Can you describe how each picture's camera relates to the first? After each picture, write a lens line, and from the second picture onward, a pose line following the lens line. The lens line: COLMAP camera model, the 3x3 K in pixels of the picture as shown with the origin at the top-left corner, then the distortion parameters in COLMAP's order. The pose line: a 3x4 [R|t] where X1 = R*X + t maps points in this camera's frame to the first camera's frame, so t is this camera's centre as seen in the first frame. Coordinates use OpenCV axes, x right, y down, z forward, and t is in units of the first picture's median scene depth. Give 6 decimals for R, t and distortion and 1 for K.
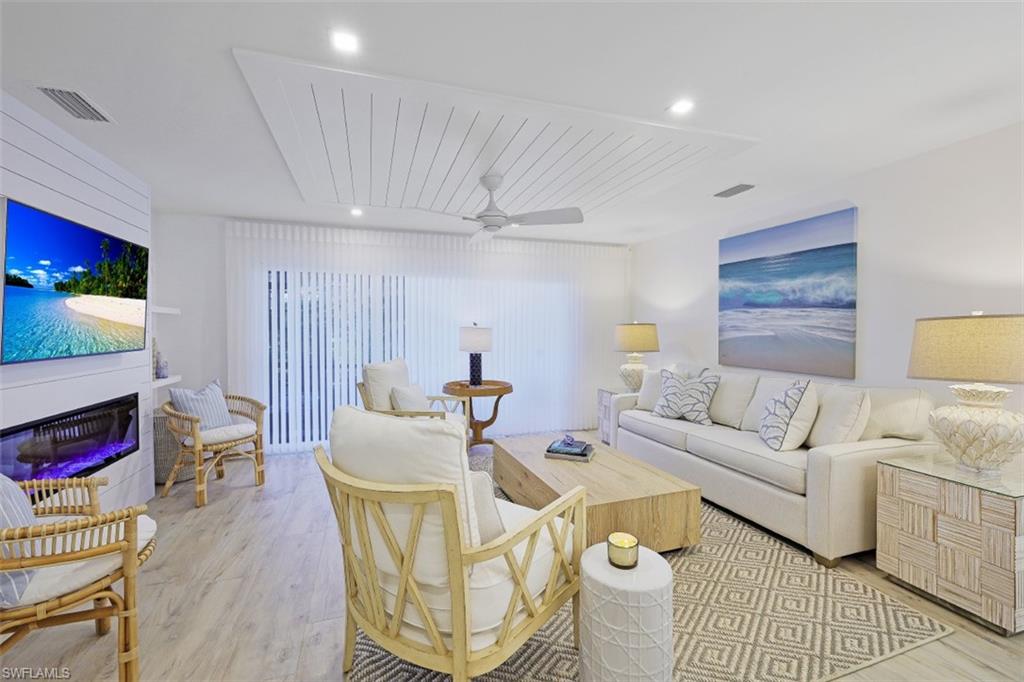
lens RADIAL K [[421.0, 0, 512.0], [0, 421.0, 341.0], [0, 0, 1]] dist [0.000071, -0.000015]
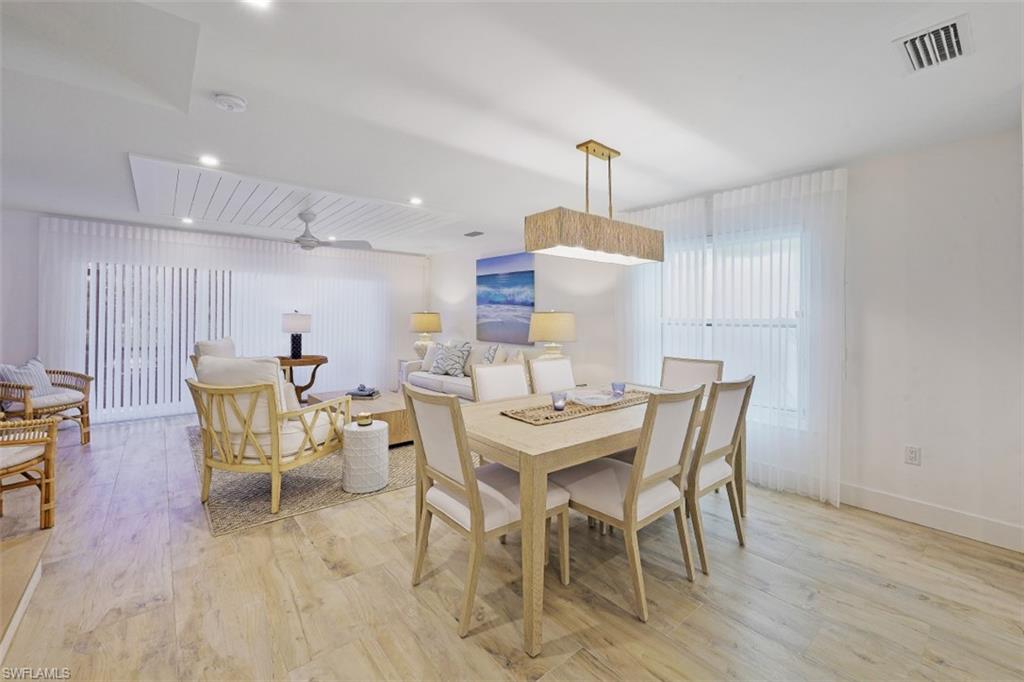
lens RADIAL K [[380.7, 0, 513.8], [0, 380.7, 317.2], [0, 0, 1]] dist [-0.000138, 0.000096]
pose [[0.915037, 0.008865, 0.403272, 0.071257], [0.001405, 0.999682, -0.025165, 0.010758], [-0.403367, 0.023594, 0.914734, -0.463381]]
